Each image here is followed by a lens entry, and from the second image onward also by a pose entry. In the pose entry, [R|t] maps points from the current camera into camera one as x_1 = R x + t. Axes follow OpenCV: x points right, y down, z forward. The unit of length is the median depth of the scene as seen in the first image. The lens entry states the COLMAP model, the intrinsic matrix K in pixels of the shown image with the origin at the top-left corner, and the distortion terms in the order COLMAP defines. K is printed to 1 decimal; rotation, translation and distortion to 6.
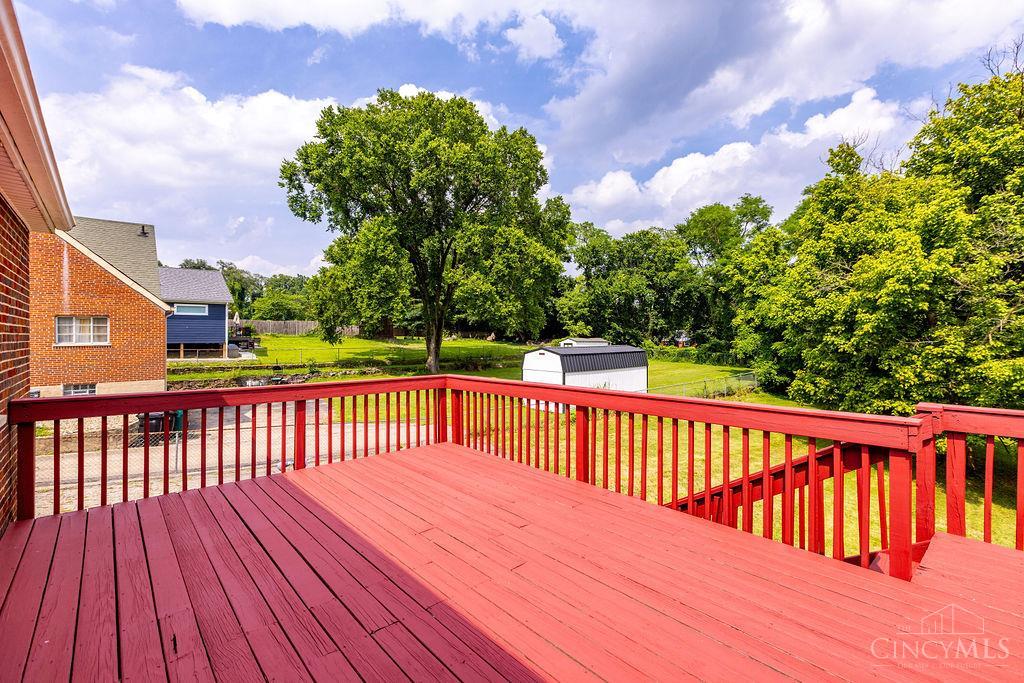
lens RADIAL K [[452.7, 0, 517.3], [0, 452.7, 334.7], [0, 0, 1]] dist [0.002190, -0.001471]
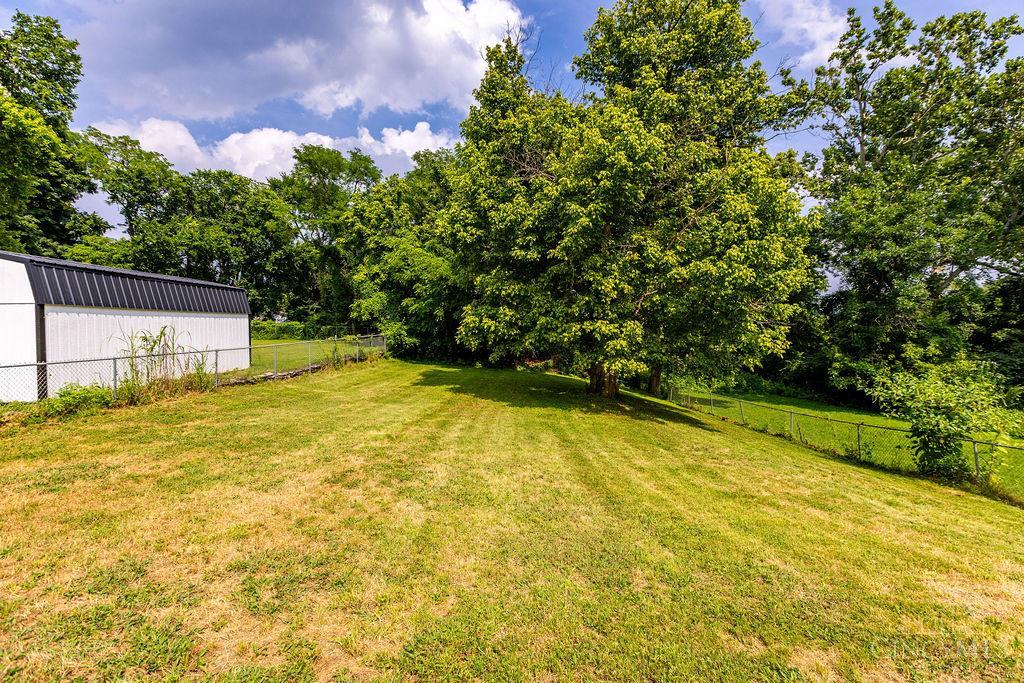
lens RADIAL K [[452.7, 0, 516.6], [0, 452.7, 334.4], [0, 0, 1]] dist [0.002190, -0.001471]
pose [[0.660443, -0.020148, 0.750606, 0.056149], [0.010534, 0.999790, 0.017568, 0.076439], [-0.750803, -0.003696, 0.660516, 0.275465]]
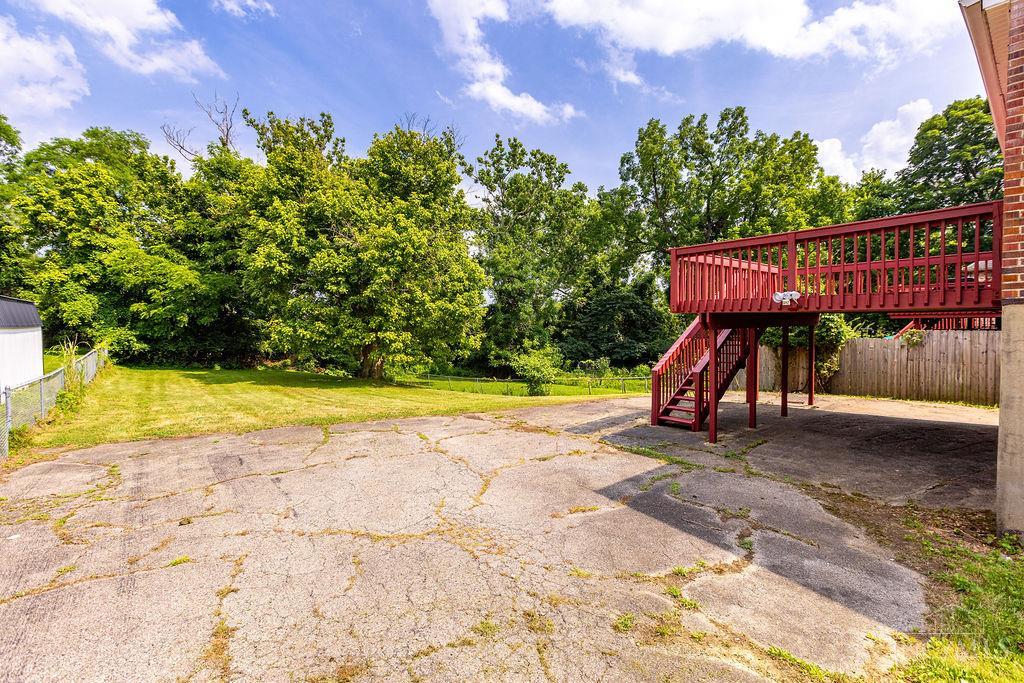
lens RADIAL K [[452.7, 0, 515.5], [0, 452.7, 333.1], [0, 0, 1]] dist [0.002190, -0.001471]
pose [[0.032794, -0.029879, 0.999015, -0.278696], [0.006954, 0.999536, 0.029667, 0.054557], [-0.999438, 0.005974, 0.032986, 0.269497]]
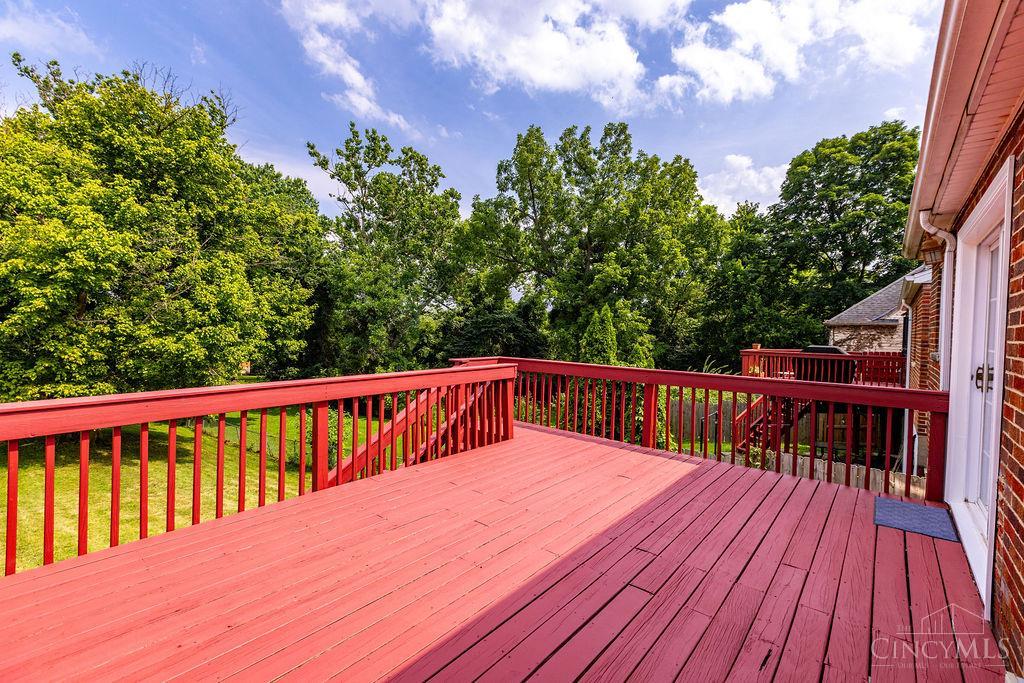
lens RADIAL K [[452.7, 0, 515.3], [0, 452.7, 334.5], [0, 0, 1]] dist [0.002190, -0.001471]
pose [[-0.143667, -0.019626, 0.989431, -0.101965], [-0.029702, 0.999438, 0.015511, 0.001446], [-0.989180, -0.027159, -0.144169, 0.106712]]
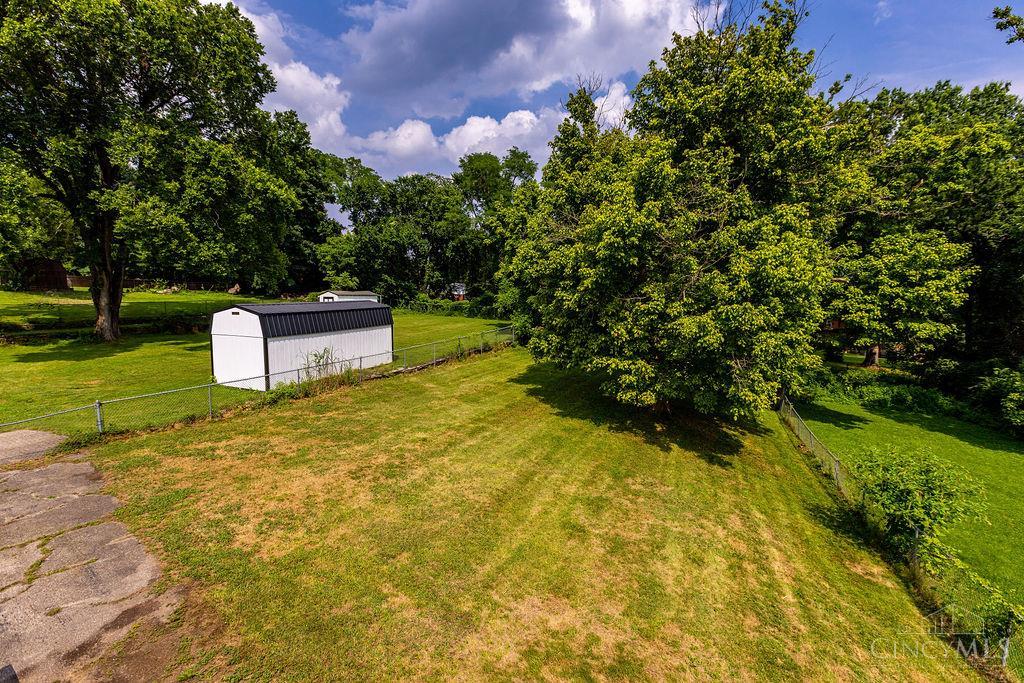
lens RADIAL K [[452.7, 0, 516.2], [0, 452.7, 334.5], [0, 0, 1]] dist [0.002190, -0.001471]
pose [[0.903461, -0.036080, 0.427150, 0.112060], [-0.008522, 0.994743, 0.102048, -0.001893], [-0.428586, -0.095837, 0.898404, 0.100600]]
